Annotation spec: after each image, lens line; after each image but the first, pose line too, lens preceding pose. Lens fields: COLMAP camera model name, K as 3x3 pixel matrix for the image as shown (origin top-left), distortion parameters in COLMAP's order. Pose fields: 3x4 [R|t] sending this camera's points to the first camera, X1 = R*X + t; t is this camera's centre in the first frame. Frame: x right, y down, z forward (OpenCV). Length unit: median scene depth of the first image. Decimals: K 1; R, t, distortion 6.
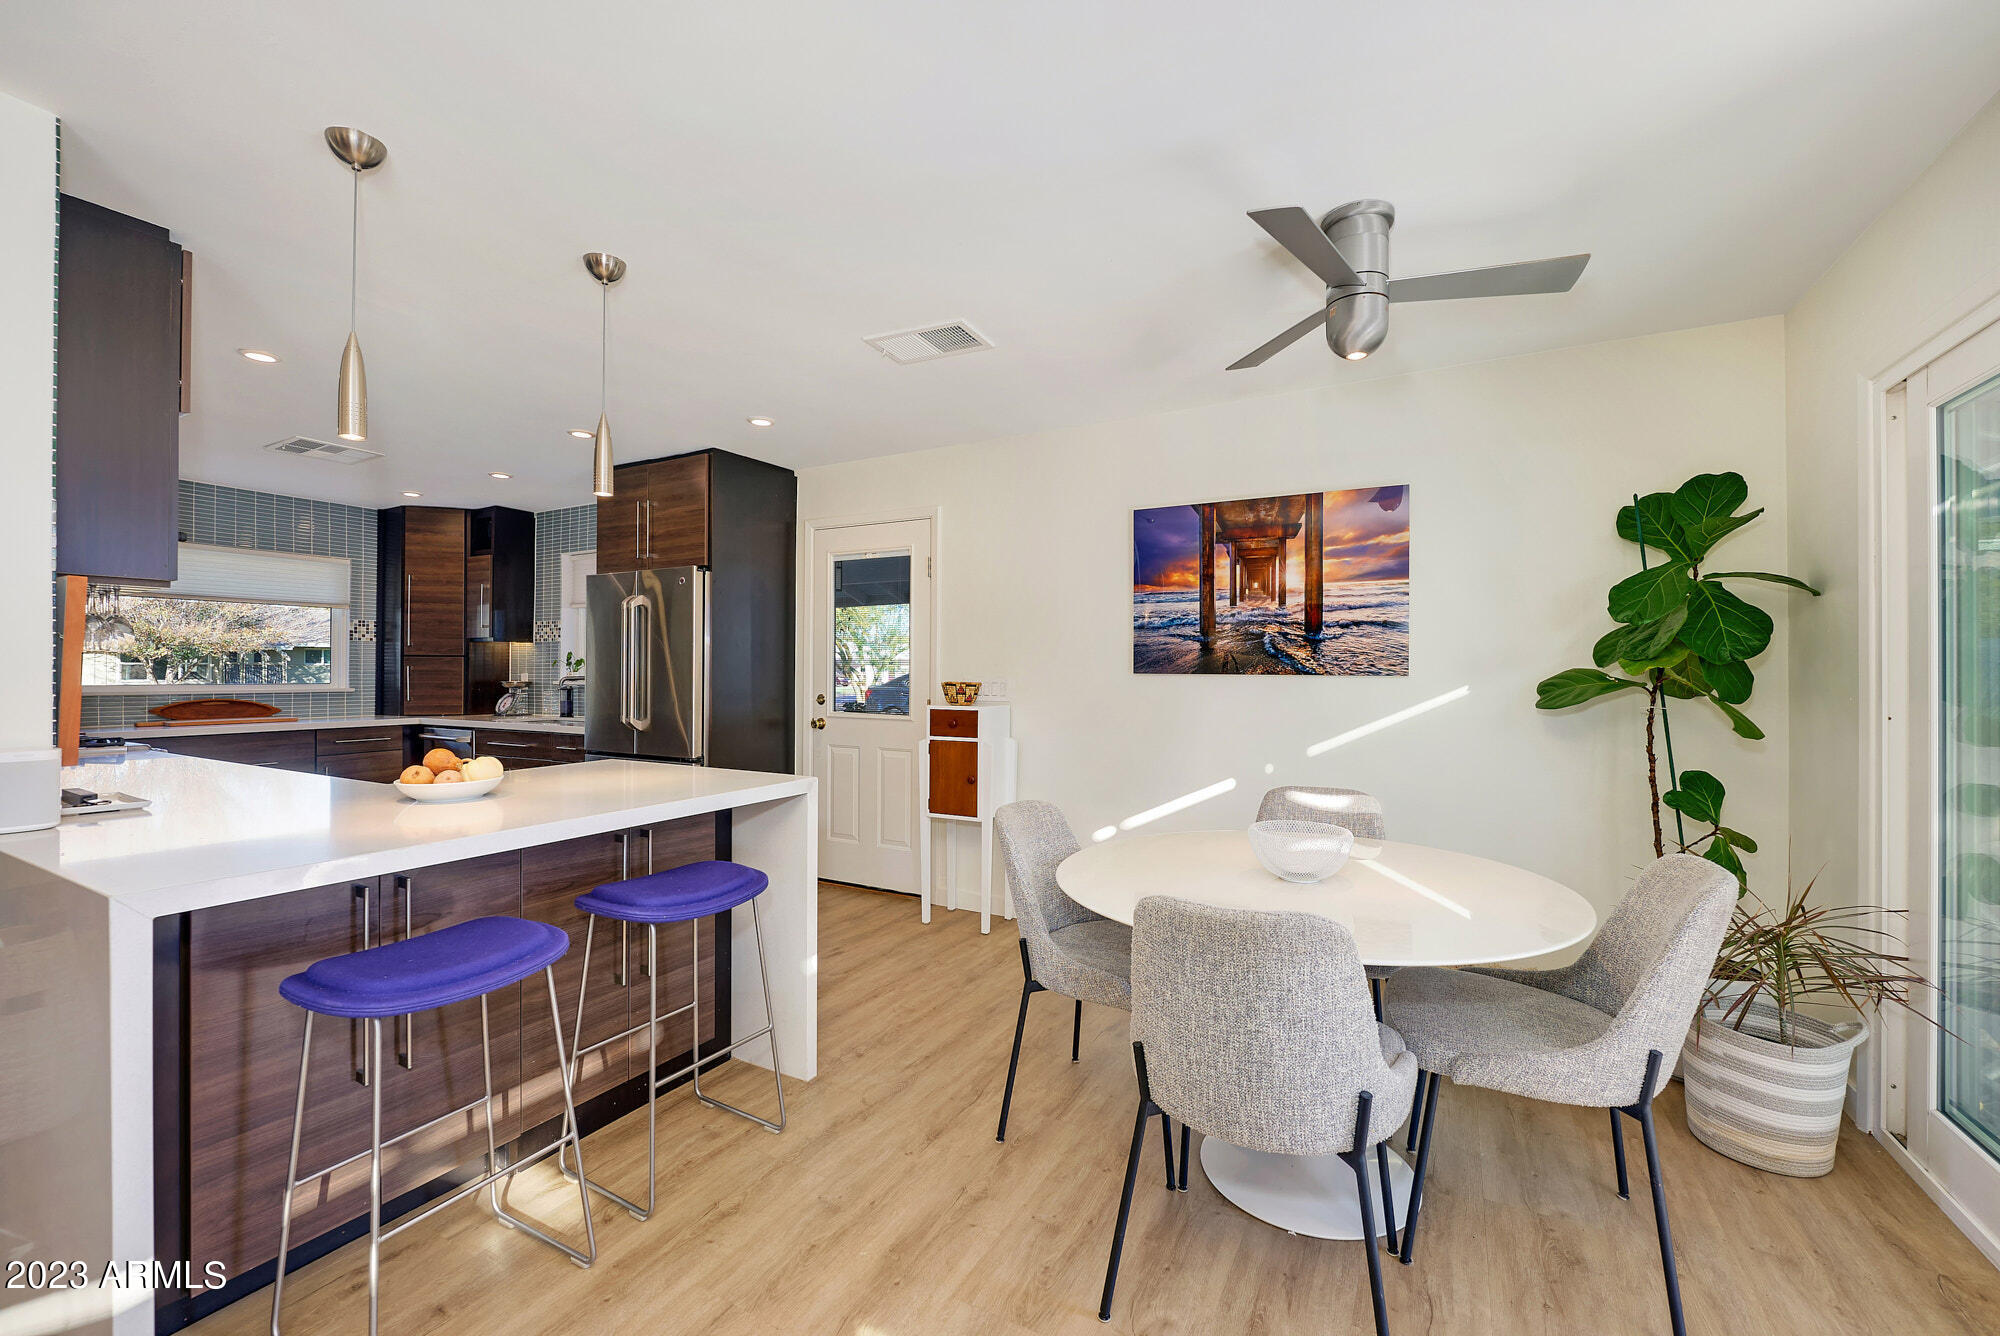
lens RADIAL K [[820.1, 0, 997.9], [0, 820.1, 668.6], [0, 0, 1]] dist [-0.004658, -0.000754]
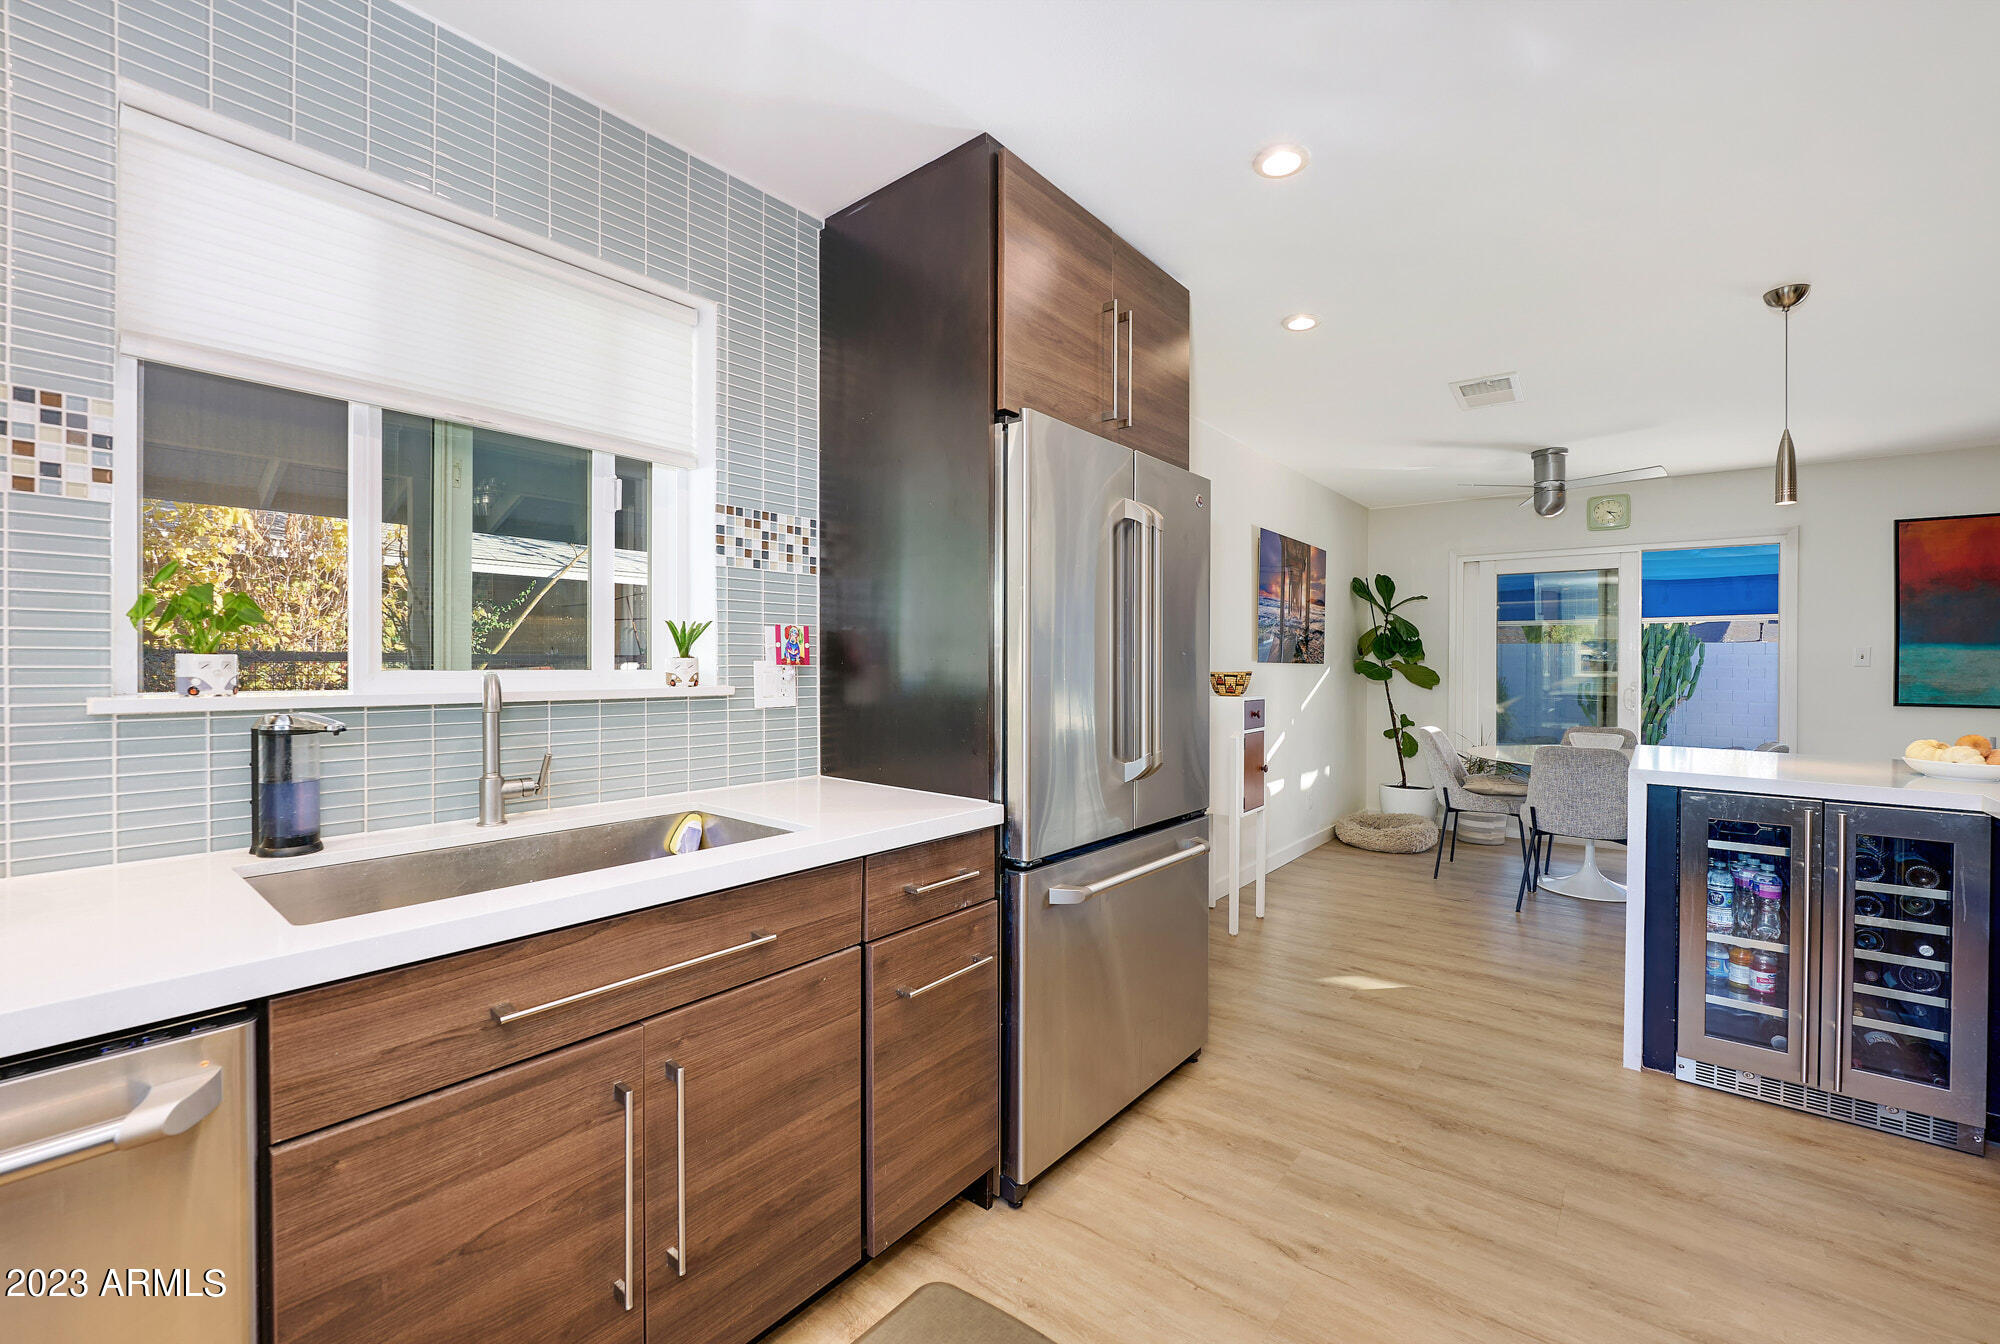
lens RADIAL K [[818.0, 0, 1000.4], [0, 818.0, 668.7], [0, 0, 1]] dist [-0.002998, -0.000673]
pose [[0.163376, -0.007877, 0.986532, -1.196544], [-0.004734, 0.999950, 0.008768, 0.007099], [-0.986552, -0.006102, 0.163331, 1.290890]]
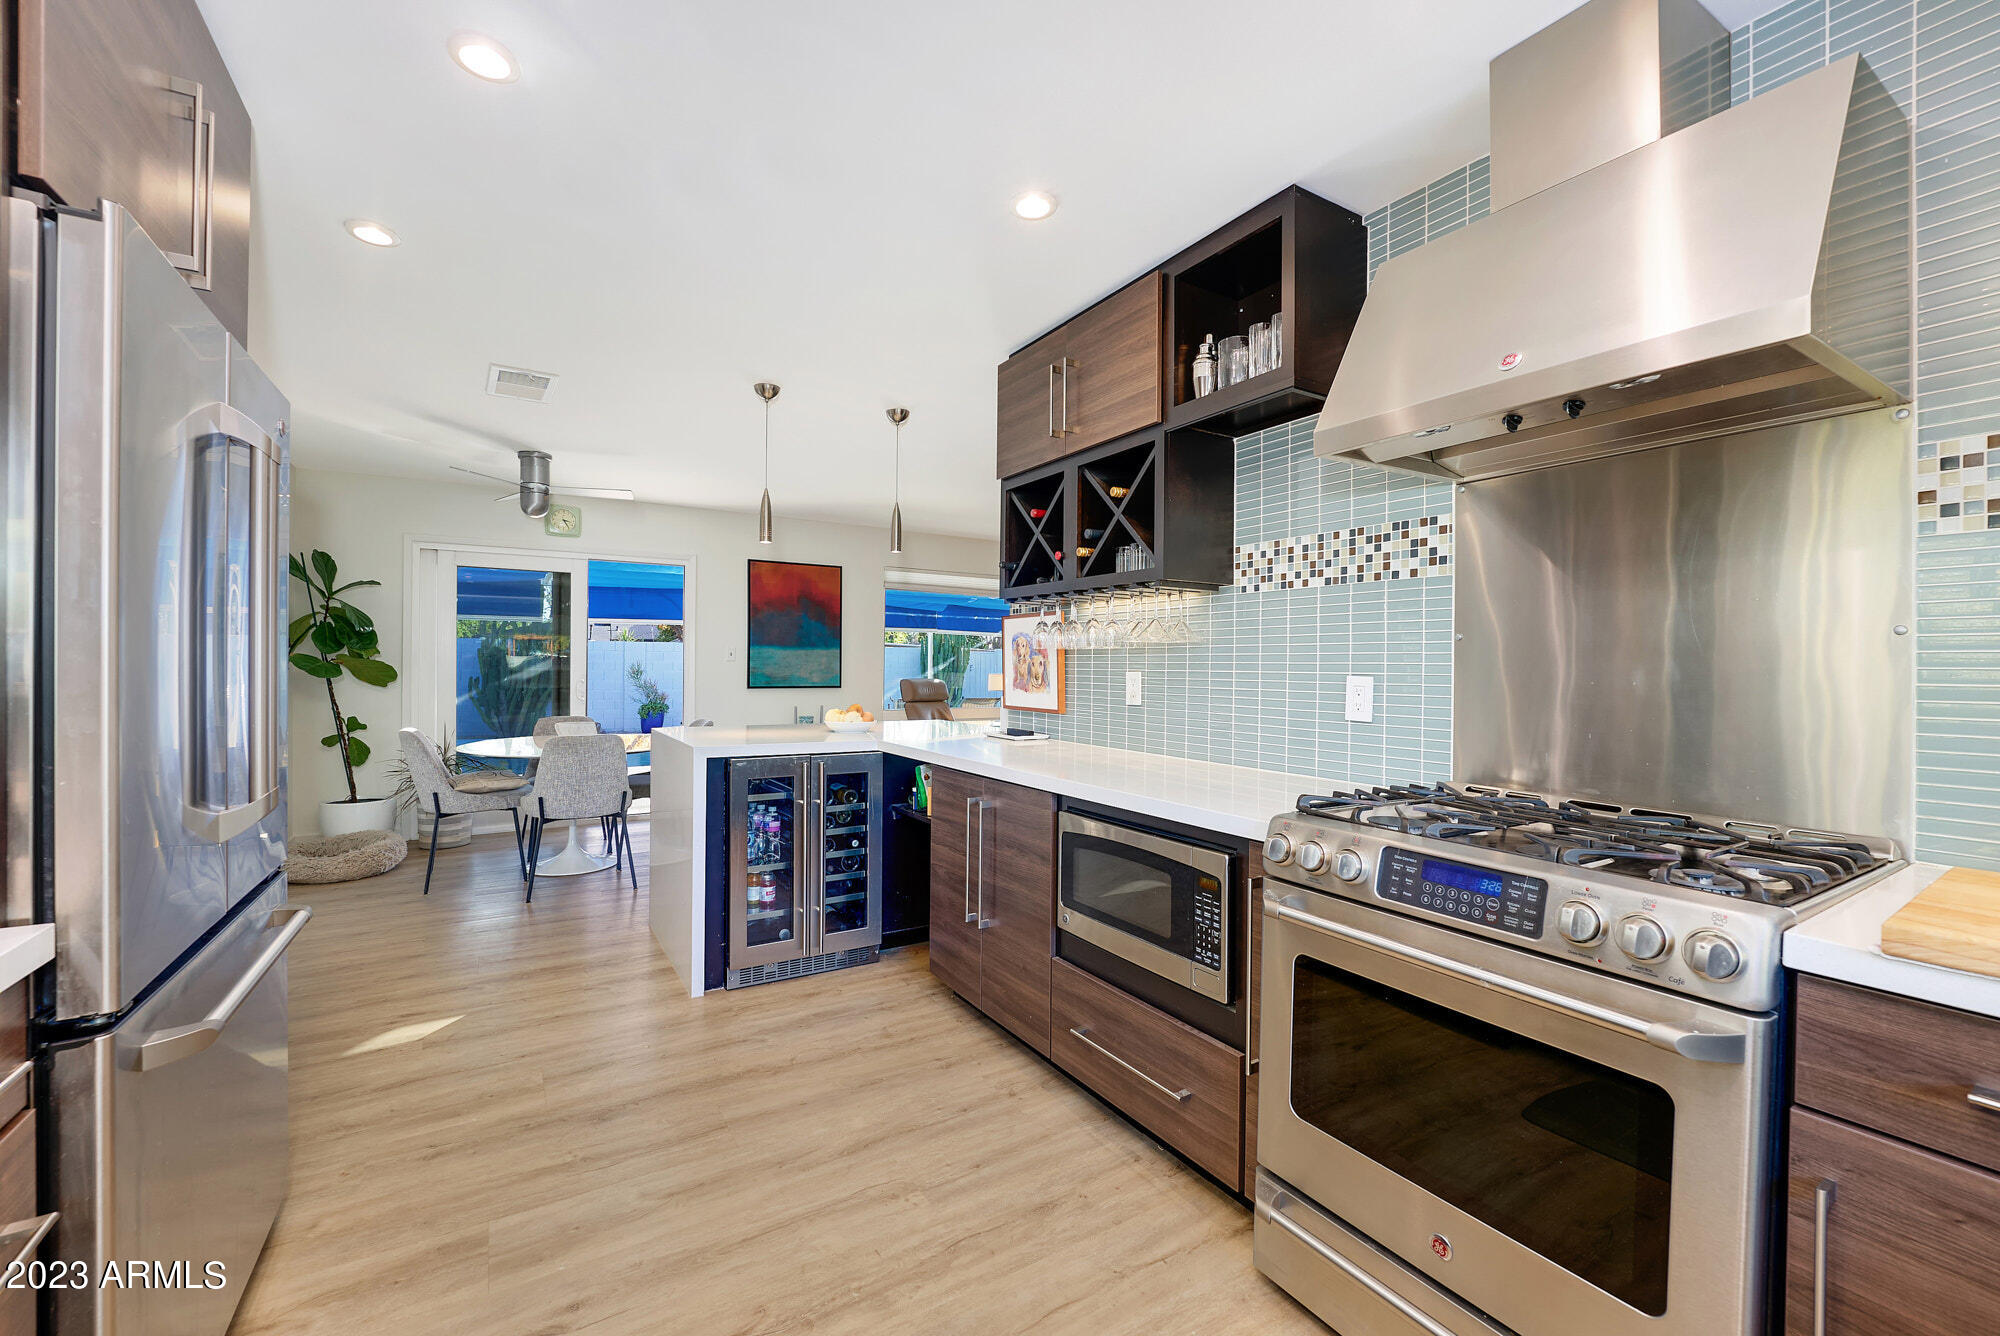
lens RADIAL K [[820.1, 0, 1000.0], [0, 820.1, 665.2], [0, 0, 1]] dist [-0.004658, -0.000754]
pose [[-0.873254, -0.008469, 0.487192, -1.101754], [-0.007930, 0.999964, 0.003167, 0.007168], [-0.487201, -0.001098, -0.873289, 1.454458]]
